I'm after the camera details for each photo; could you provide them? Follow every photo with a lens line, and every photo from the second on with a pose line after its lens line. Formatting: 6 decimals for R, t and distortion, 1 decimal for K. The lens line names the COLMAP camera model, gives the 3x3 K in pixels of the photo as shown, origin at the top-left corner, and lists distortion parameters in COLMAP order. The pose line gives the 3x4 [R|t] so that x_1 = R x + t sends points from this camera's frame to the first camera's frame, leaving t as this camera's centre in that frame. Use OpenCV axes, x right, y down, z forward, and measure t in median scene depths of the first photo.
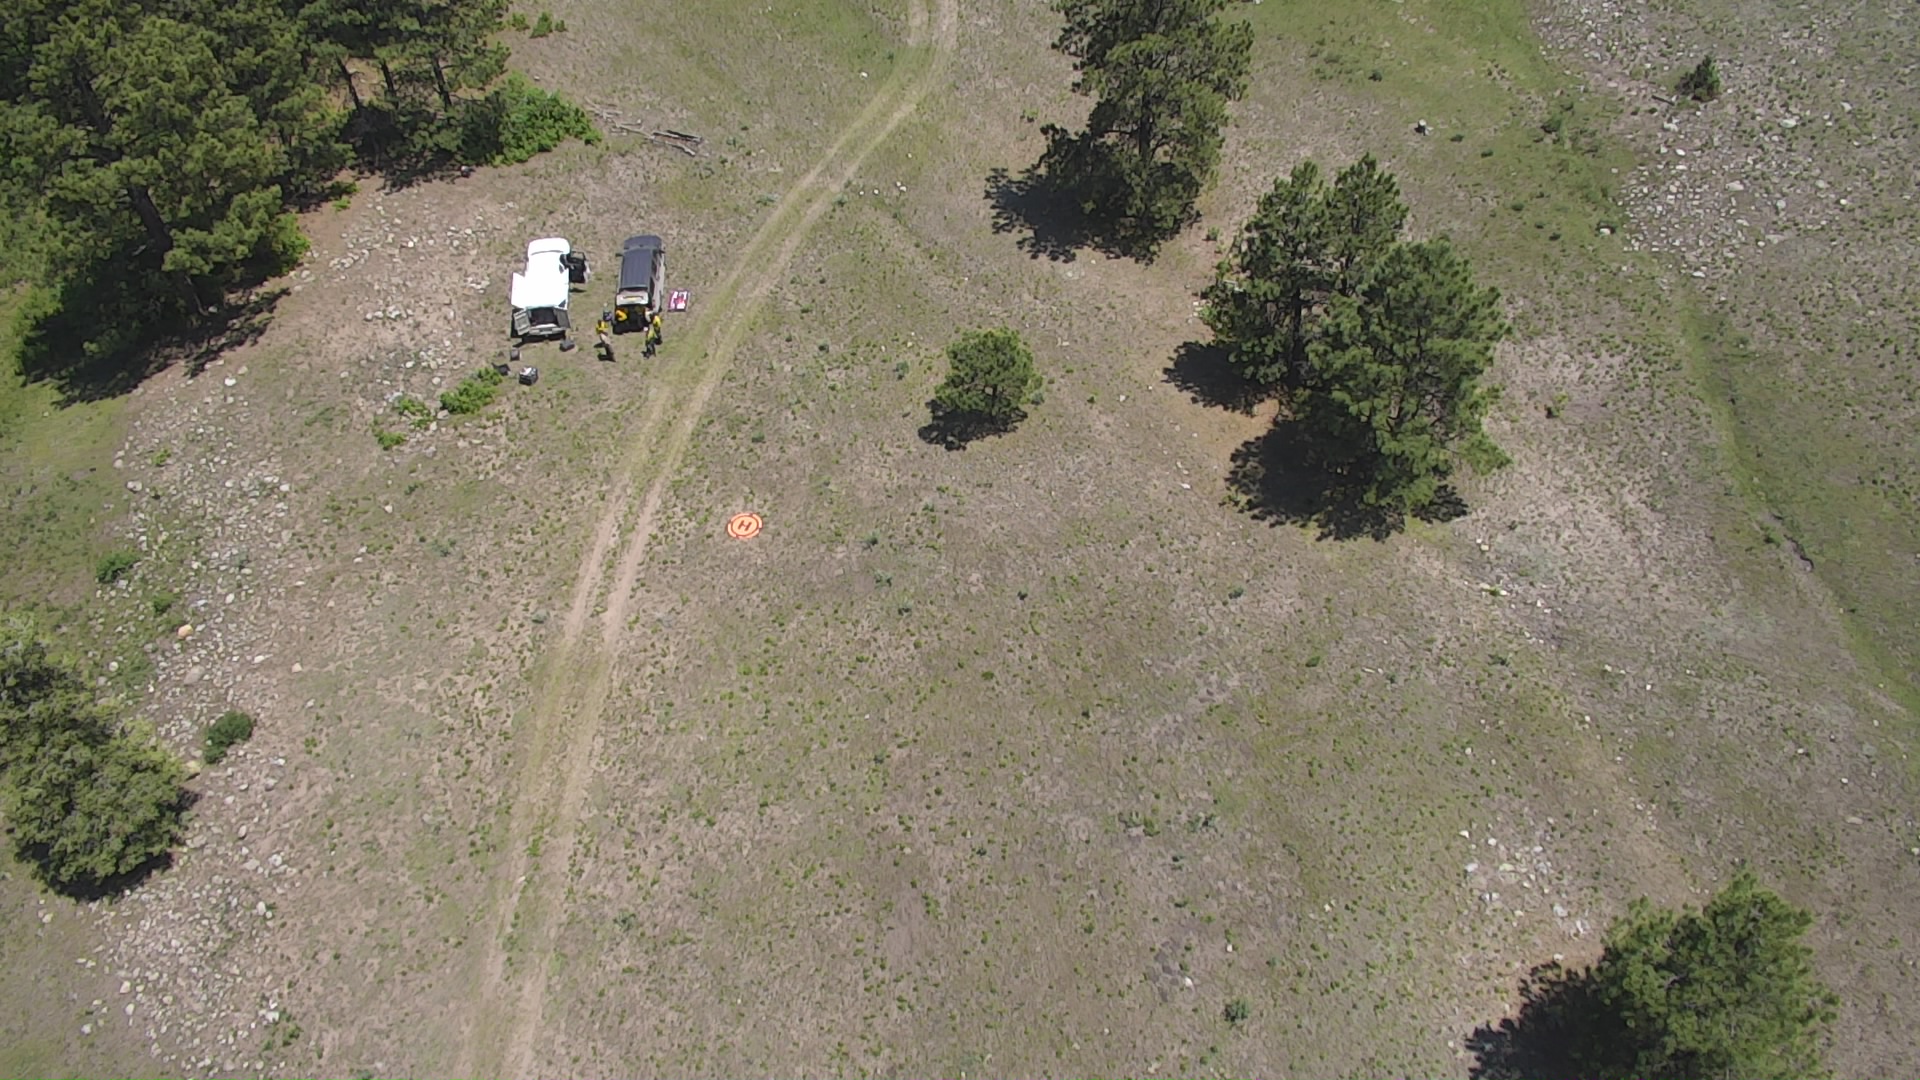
lens RADIAL K [[1557.6, 0, 979.5], [0, 1557.6, 540.5], [0, 0, 1]] dist [-0.076209, 0.053689]
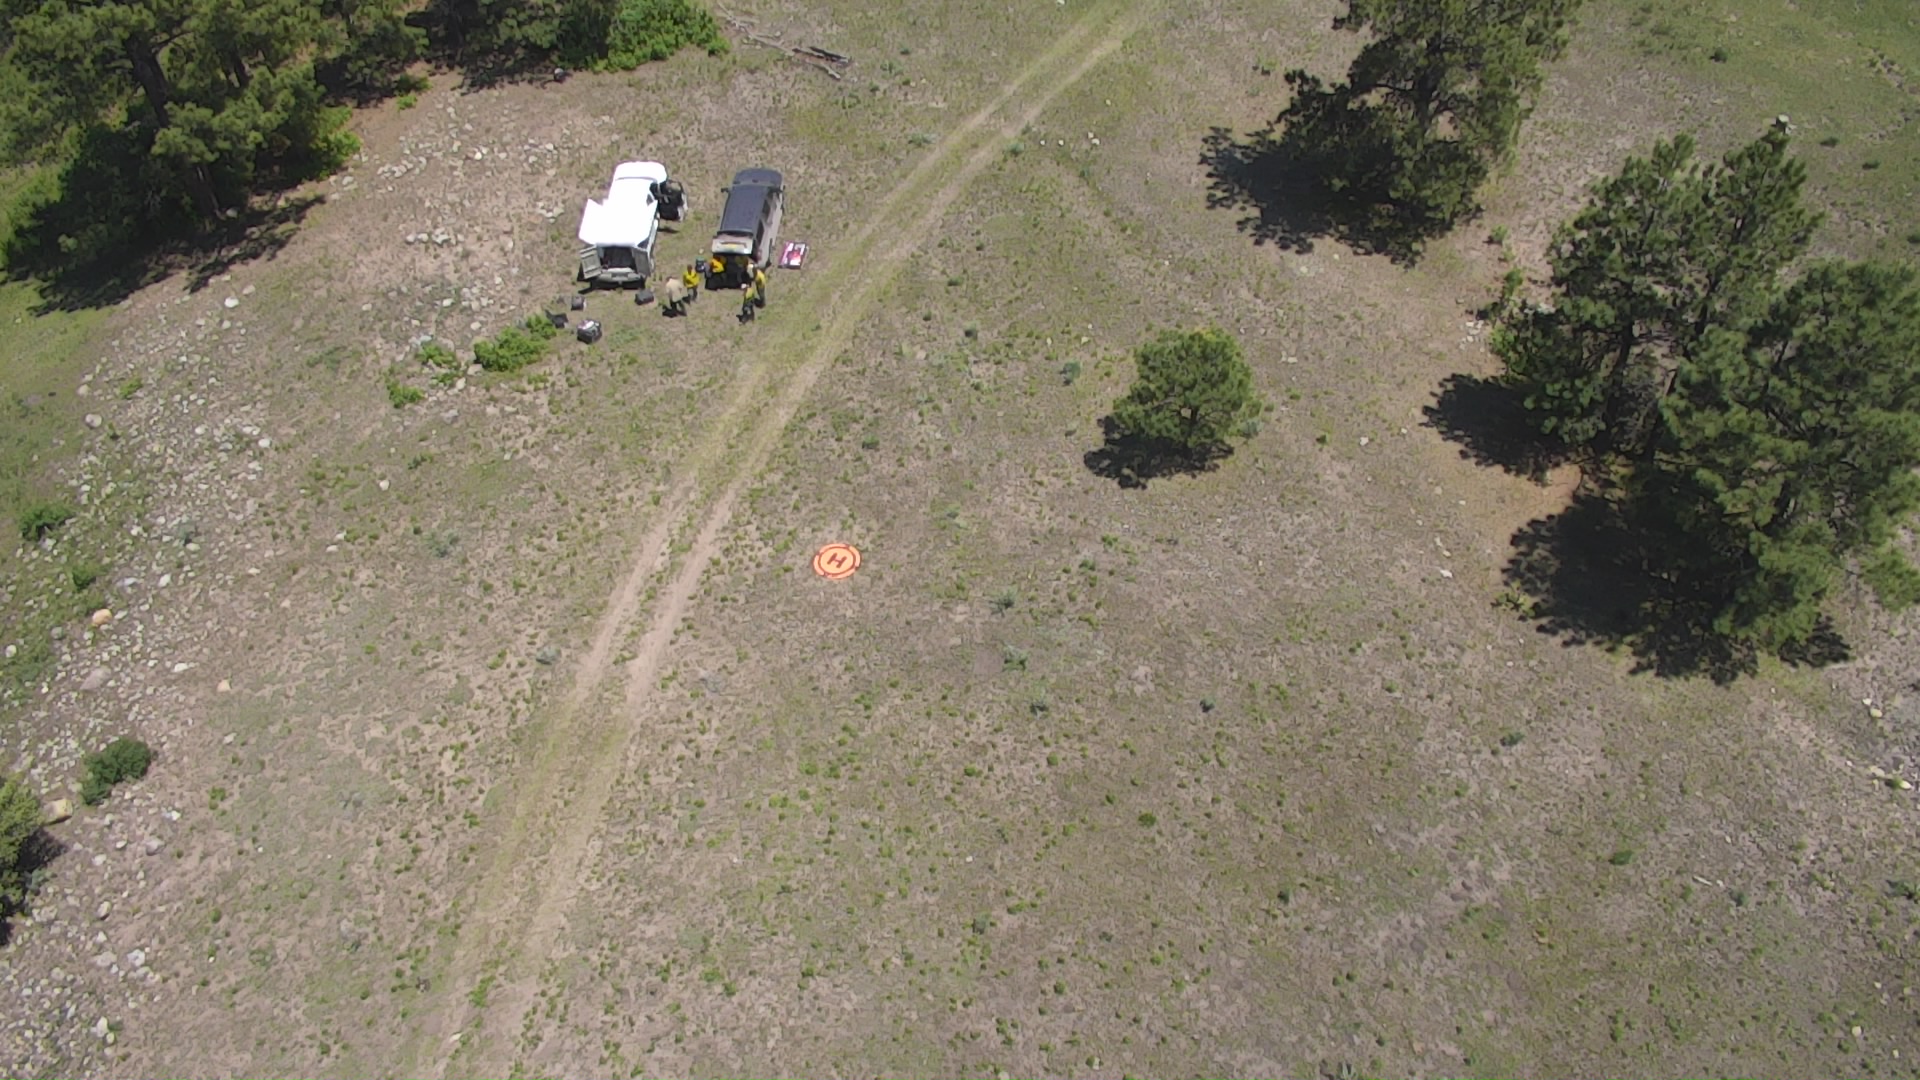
lens RADIAL K [[1563.1, 0, 972.8], [0, 1563.1, 538.4], [0, 0, 1]] dist [-0.075275, 0.053824]
pose [[0.989474, 0.110069, -0.093950, -0.017757], [-0.110294, 0.993895, 0.002811, -0.028327], [0.093686, 0.007580, 0.995573, 0.257745]]
